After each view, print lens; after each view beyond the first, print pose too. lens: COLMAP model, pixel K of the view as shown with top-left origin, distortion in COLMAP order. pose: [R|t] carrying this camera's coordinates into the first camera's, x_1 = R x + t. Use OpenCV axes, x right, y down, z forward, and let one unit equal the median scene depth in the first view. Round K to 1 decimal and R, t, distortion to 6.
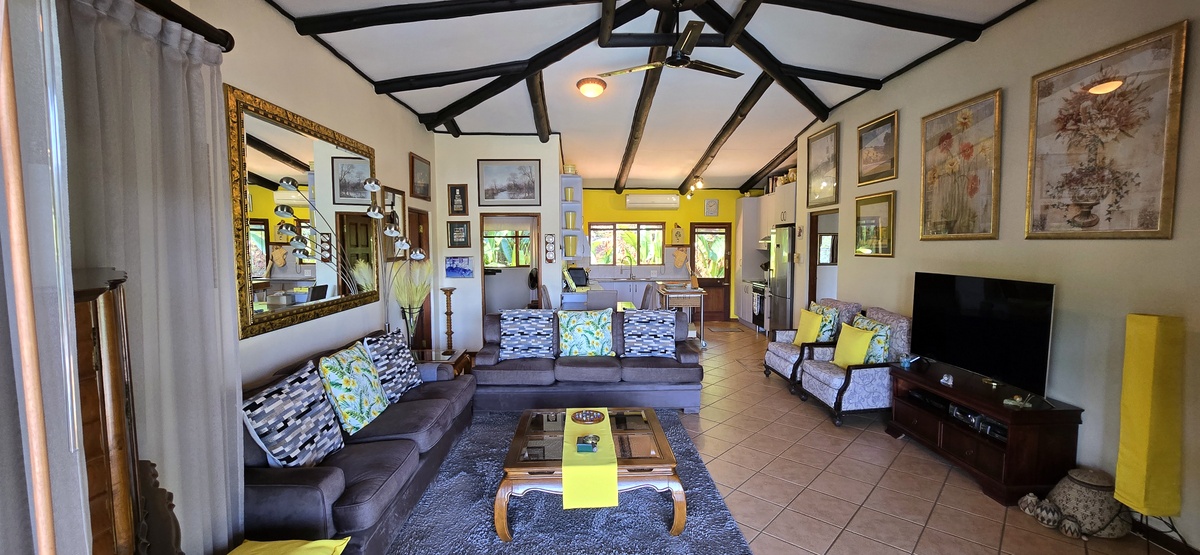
lens RADIAL K [[492.4, 0, 600.1], [0, 492.4, 277.4], [0, 0, 1]] dist [-0.010732, 0.003553]
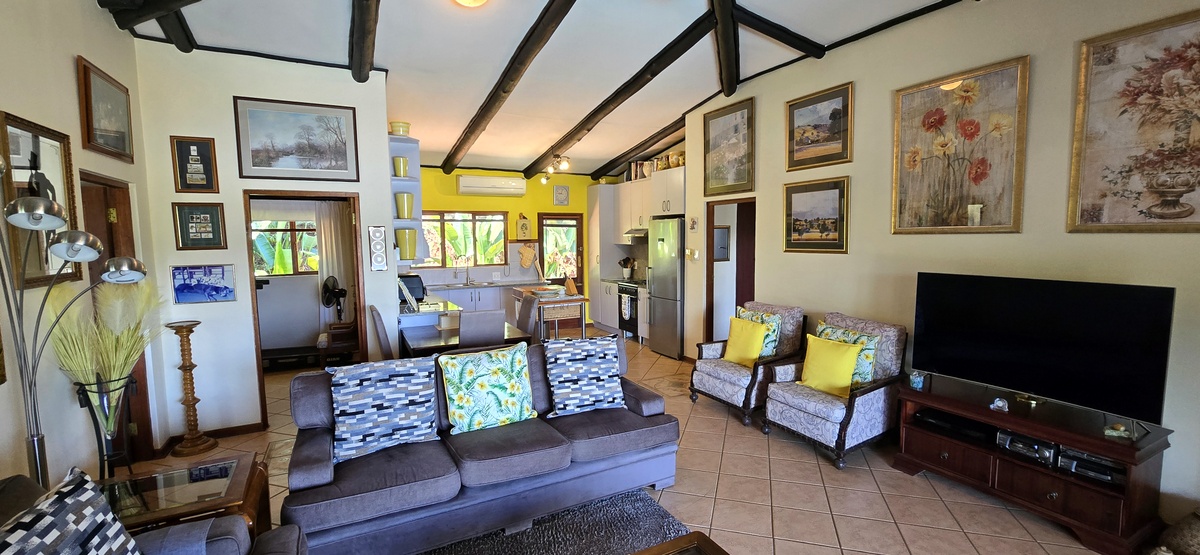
lens RADIAL K [[492.4, 0, 602.3], [0, 492.4, 280.3], [0, 0, 1]] dist [-0.010732, 0.003553]
pose [[0.897146, -0.046042, 0.439327, -0.163847], [0.037120, 0.998893, 0.028884, -0.032318], [-0.440171, -0.009605, 0.897863, 0.383765]]
